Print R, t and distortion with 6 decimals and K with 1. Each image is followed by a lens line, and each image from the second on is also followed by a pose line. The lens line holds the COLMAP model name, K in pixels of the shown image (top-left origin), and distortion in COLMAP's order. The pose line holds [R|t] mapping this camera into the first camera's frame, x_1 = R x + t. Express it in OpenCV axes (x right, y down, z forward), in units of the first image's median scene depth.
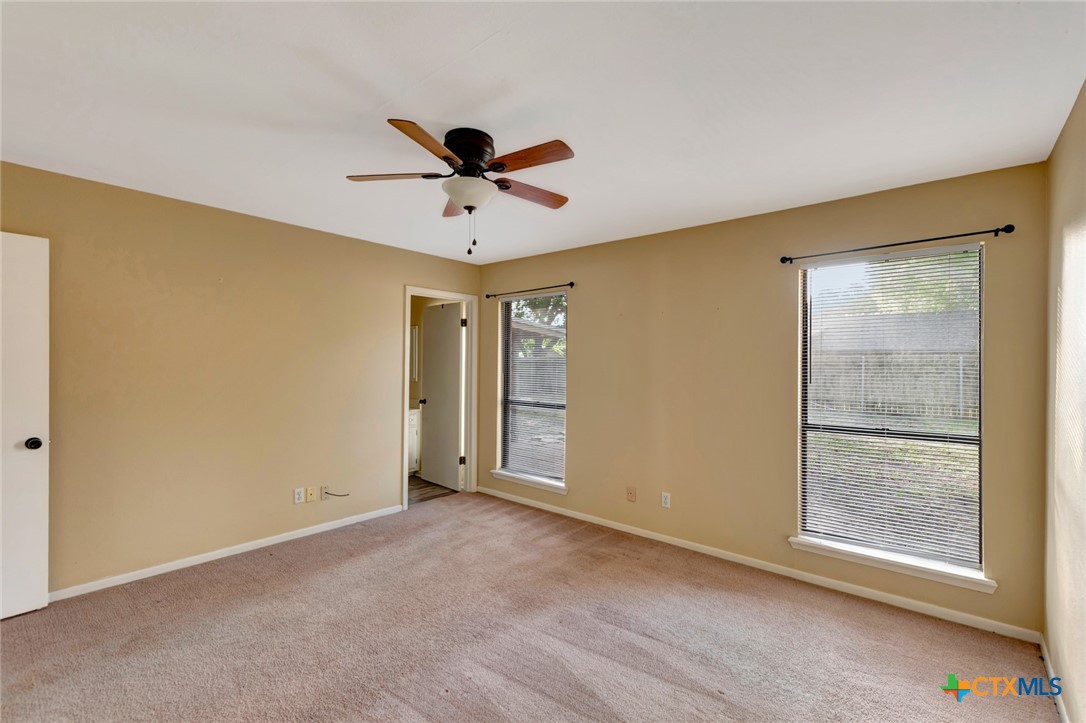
lens RADIAL K [[496.8, 0, 546.7], [0, 496.8, 361.0], [0, 0, 1]] dist [-0.002838, 0.000806]
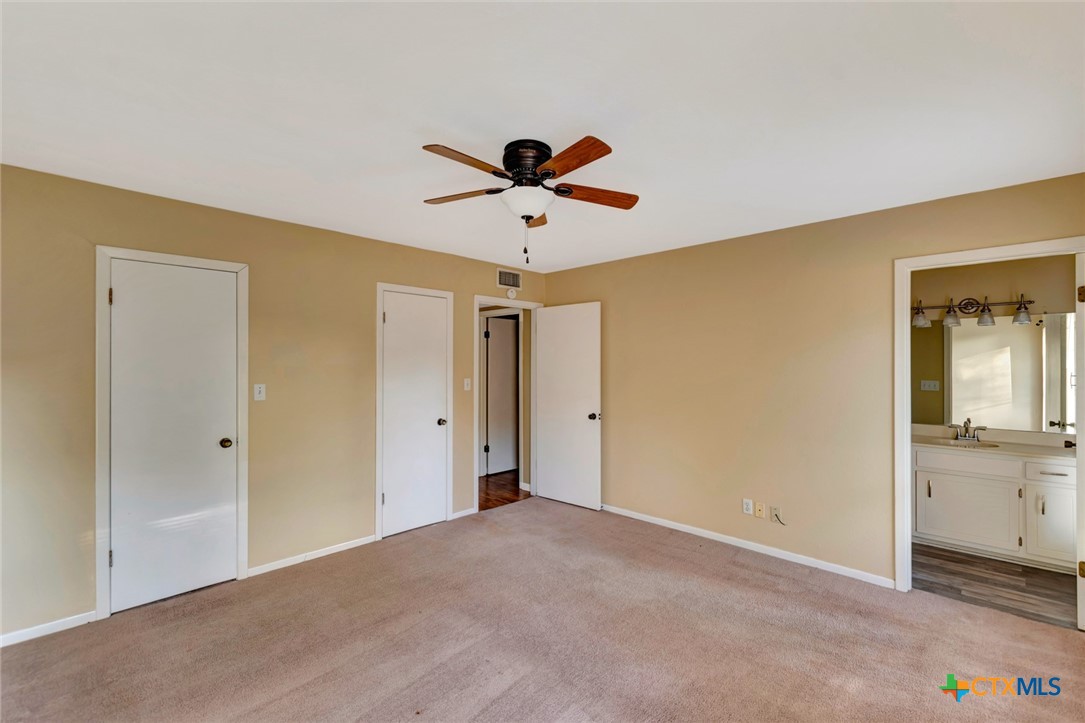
lens RADIAL K [[465.0, 0, 537.2], [0, 465.0, 366.4], [0, 0, 1]] dist [0.002049, 0.000143]
pose [[-0.103769, -0.015137, -0.994486, 0.469496], [-0.001749, 0.999885, -0.015037, 0.006377], [0.994600, 0.000179, -0.103783, 0.673523]]
